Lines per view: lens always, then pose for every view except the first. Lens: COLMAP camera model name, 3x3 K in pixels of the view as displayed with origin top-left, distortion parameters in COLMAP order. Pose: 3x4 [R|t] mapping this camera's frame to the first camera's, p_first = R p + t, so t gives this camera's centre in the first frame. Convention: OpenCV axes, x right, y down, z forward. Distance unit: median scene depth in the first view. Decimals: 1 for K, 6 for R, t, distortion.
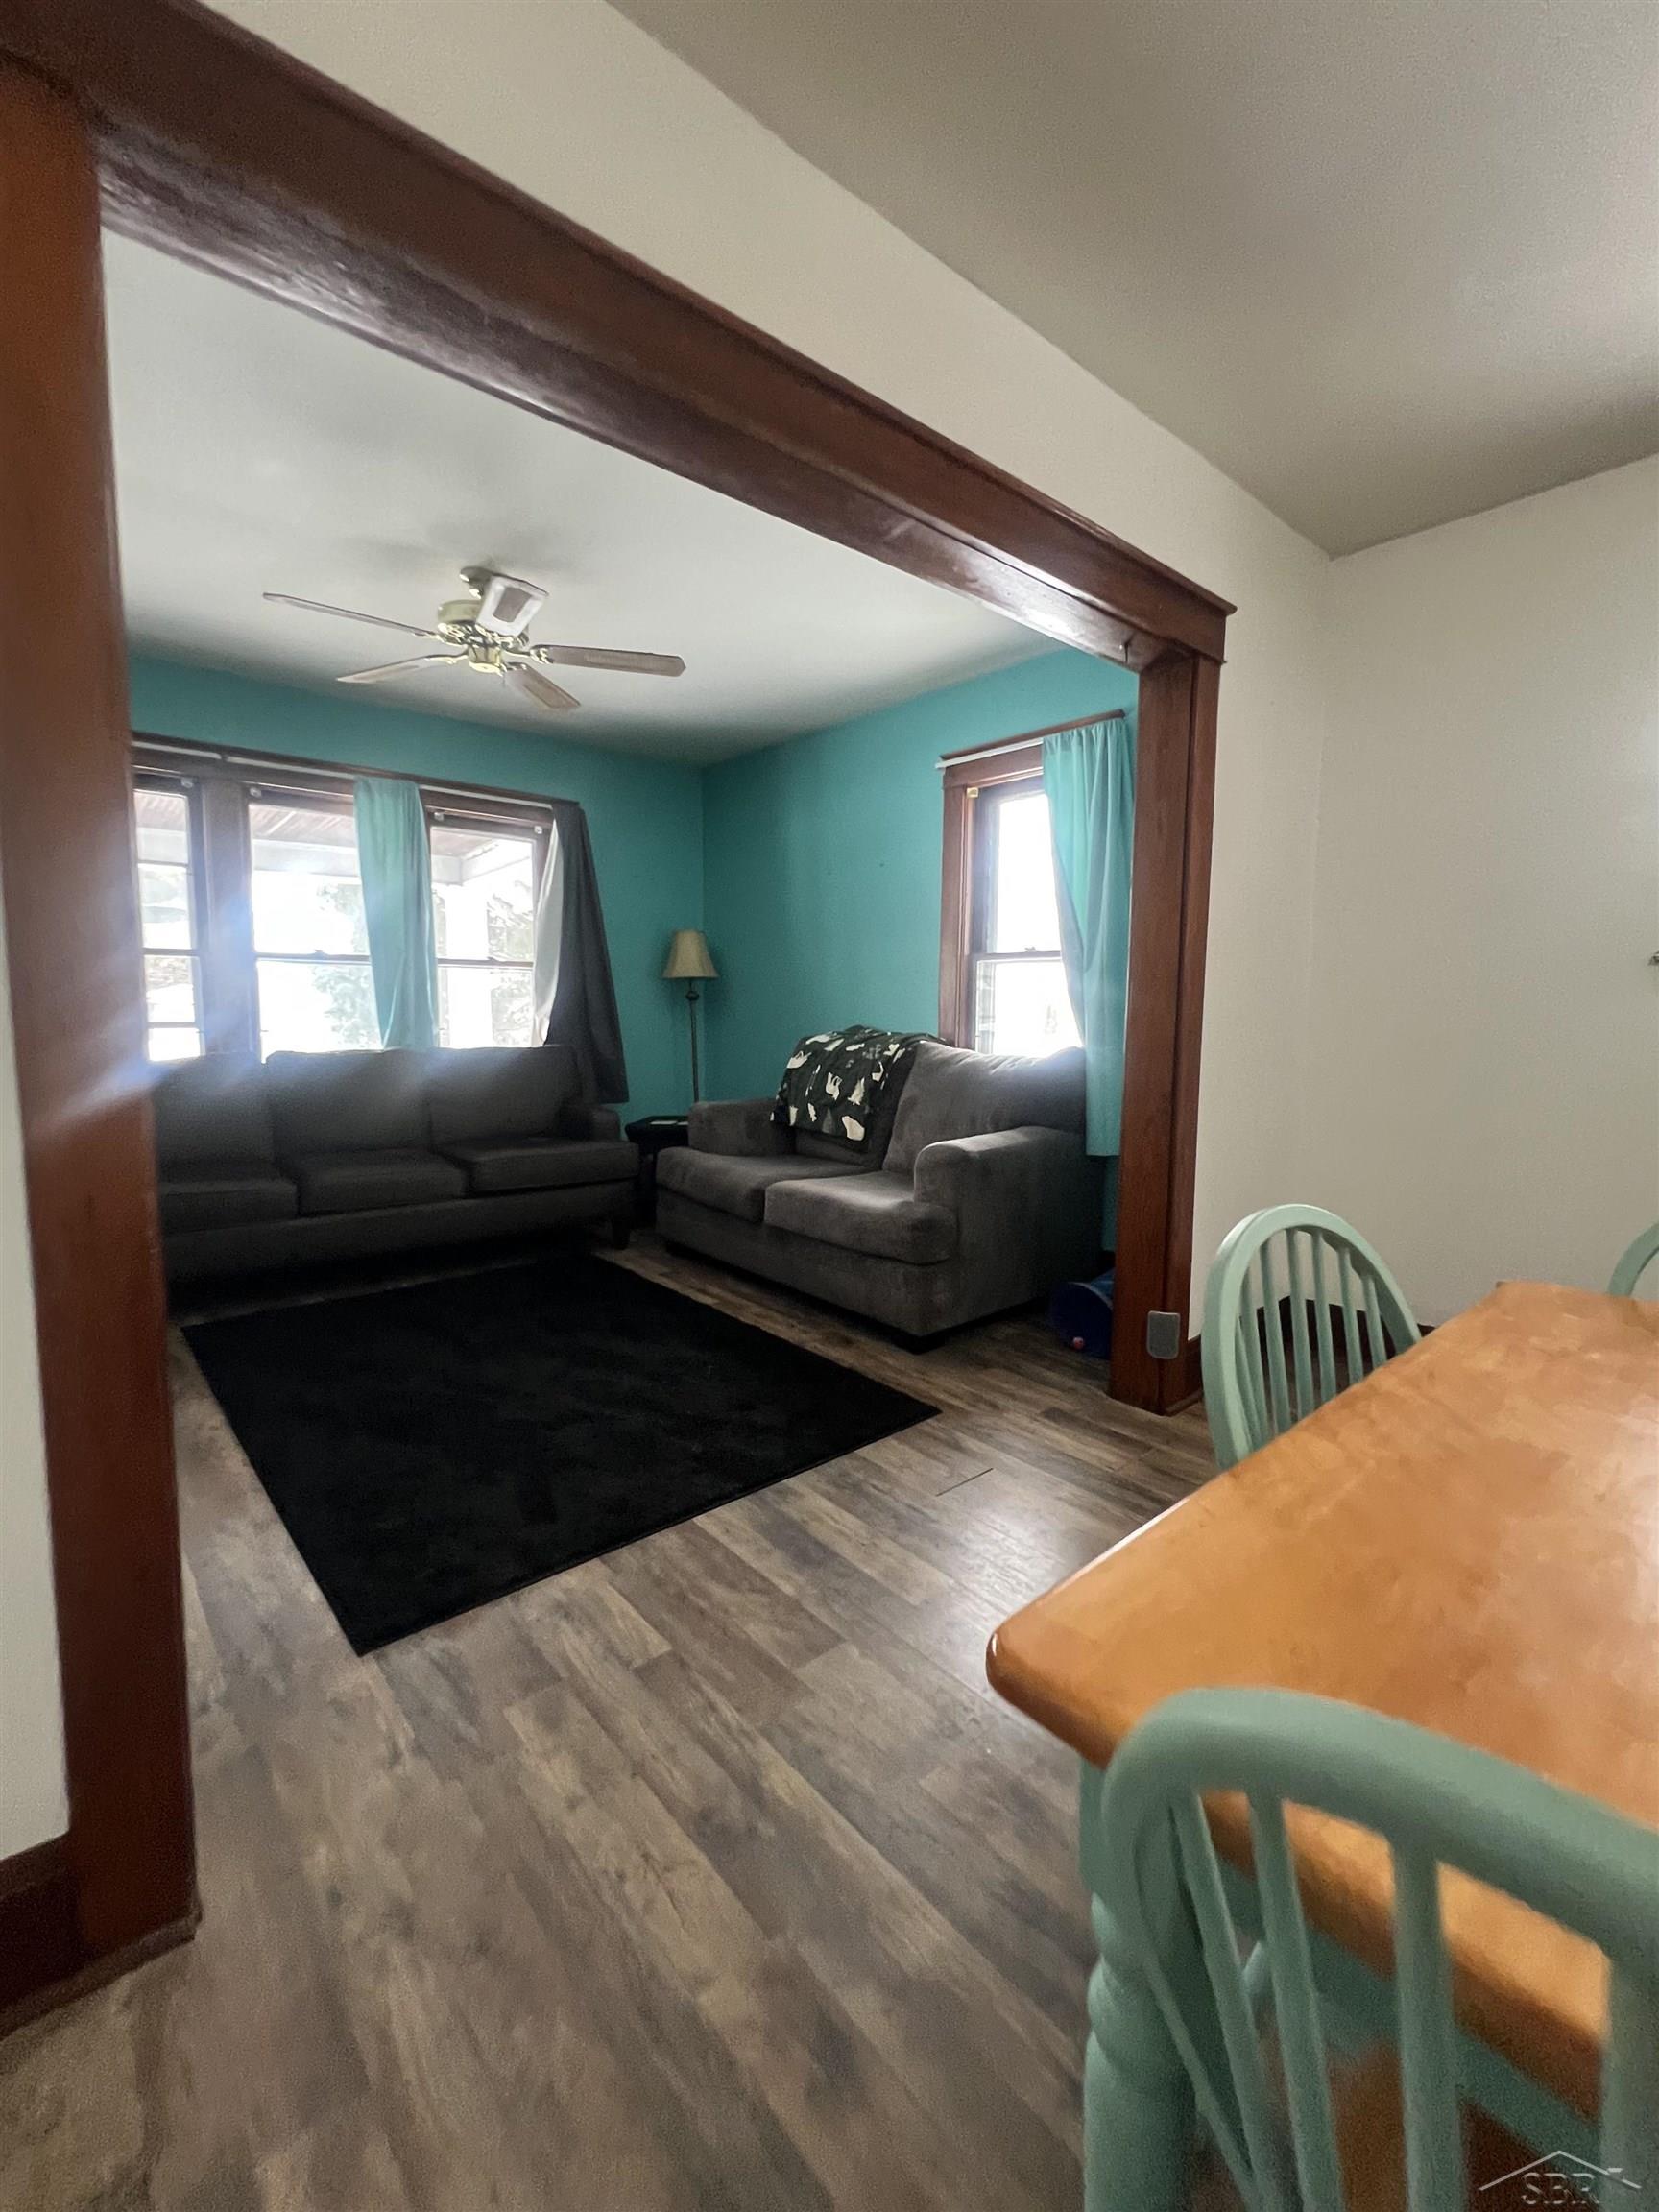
lens RADIAL K [[946.5, 0, 836.2], [0, 946.5, 1099.6], [0, 0, 1]] dist [0.000621, -0.000041]
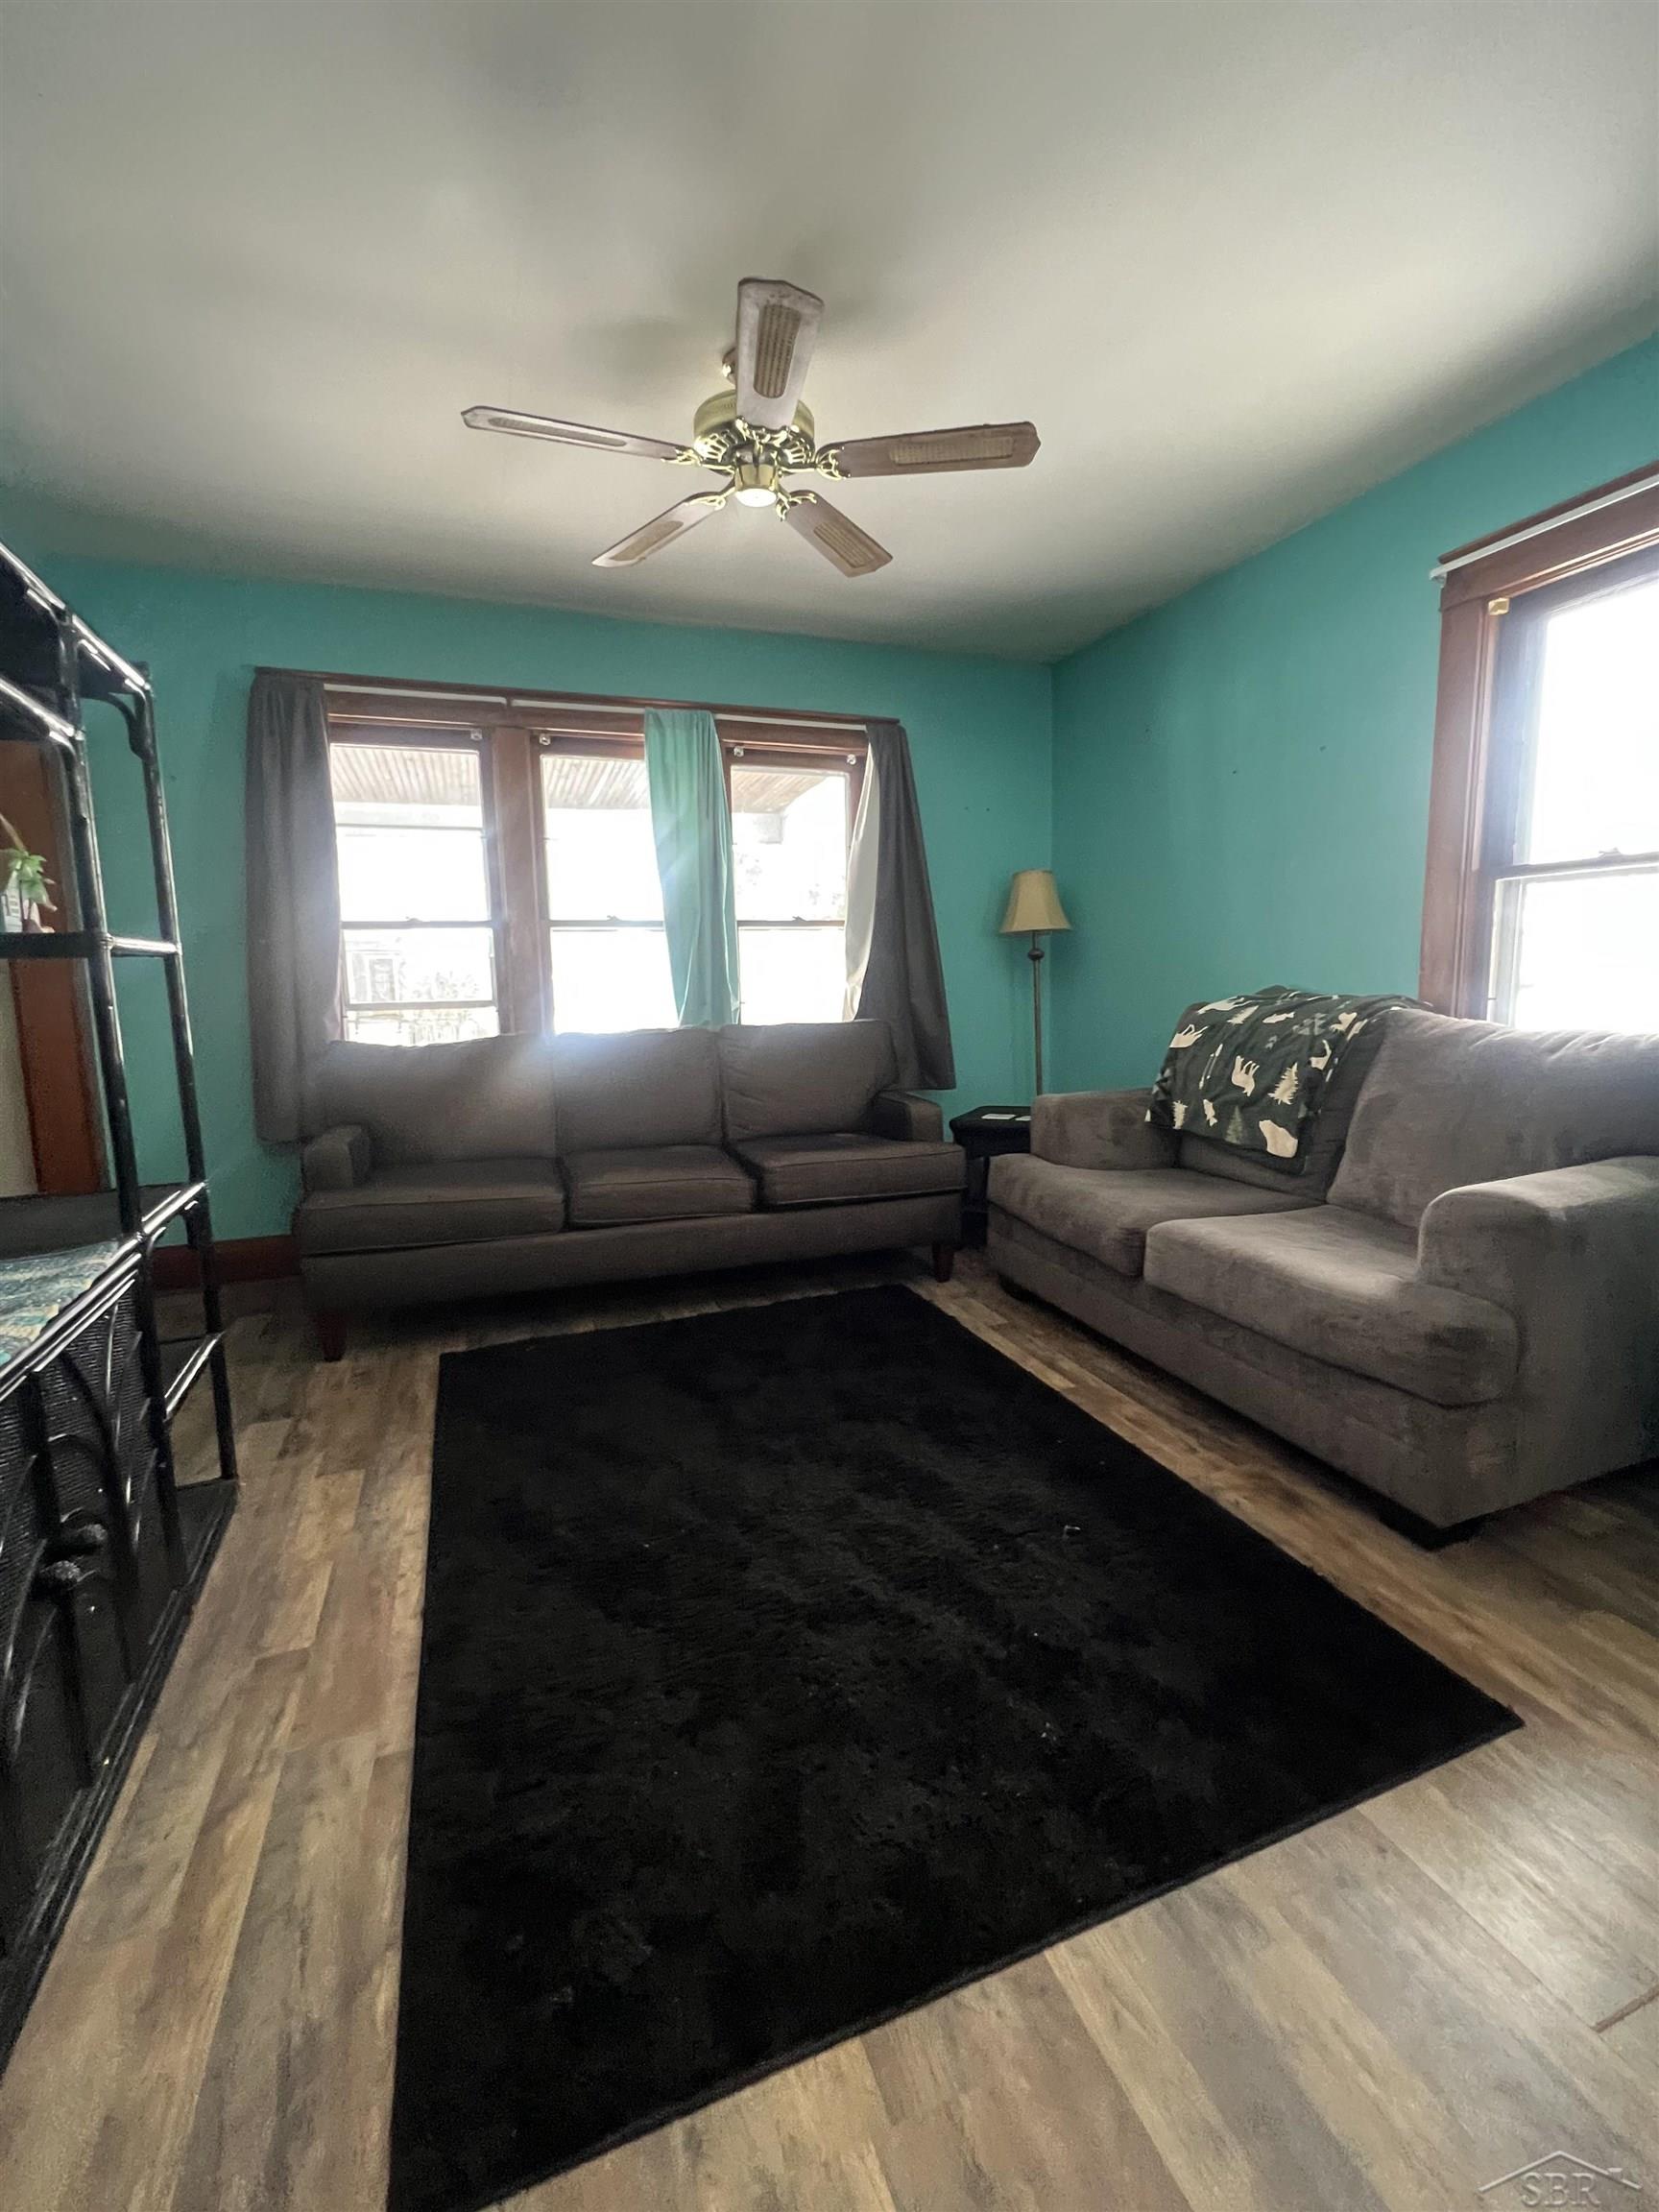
lens RADIAL K [[946.5, 0, 836.2], [0, 946.5, 1099.6], [0, 0, 1]] dist [0.000621, -0.000041]
pose [[0.939093, 0.016005, -0.343292, -0.046914], [-0.004032, 0.999359, 0.035563, -0.020548], [0.343641, -0.032013, 0.938555, 0.258367]]
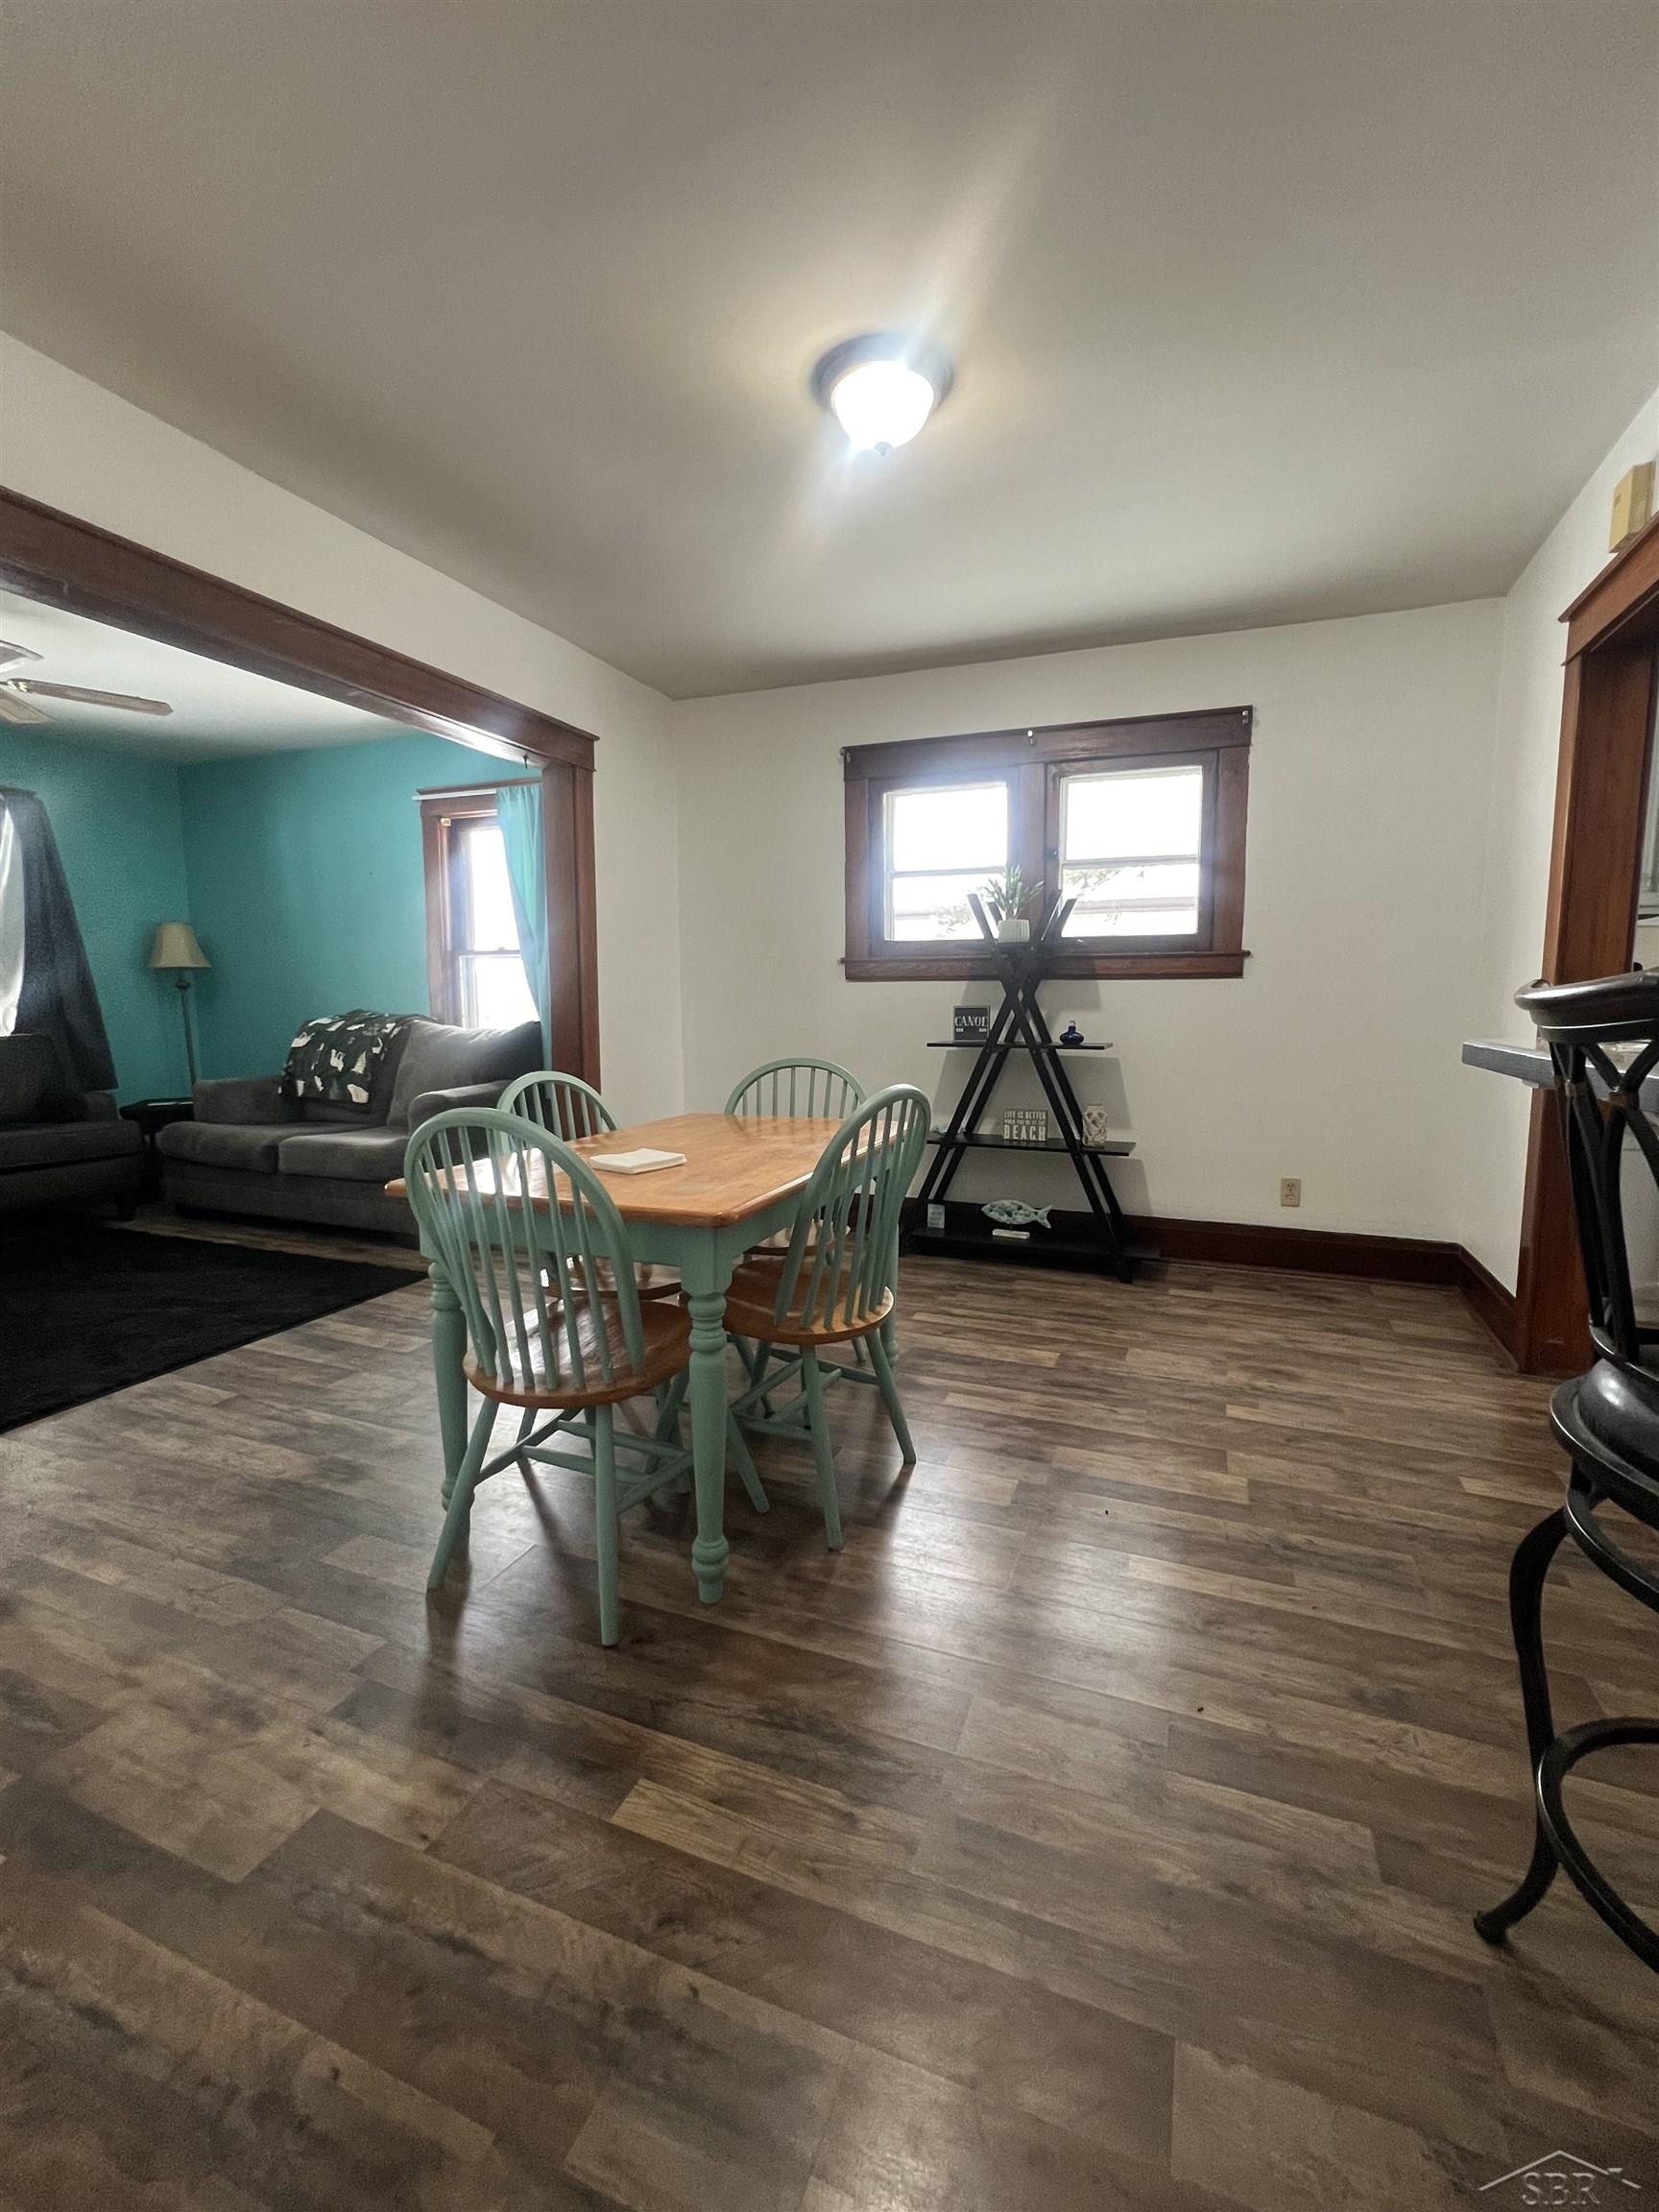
lens RADIAL K [[946.5, 0, 836.2], [0, 946.5, 1099.6], [0, 0, 1]] dist [0.000621, -0.000041]
pose [[0.888867, -0.061298, 0.454046, 0.011524], [0.055259, 0.998118, 0.026573, 0.039725], [-0.454821, 0.001471, 0.890582, -0.358525]]
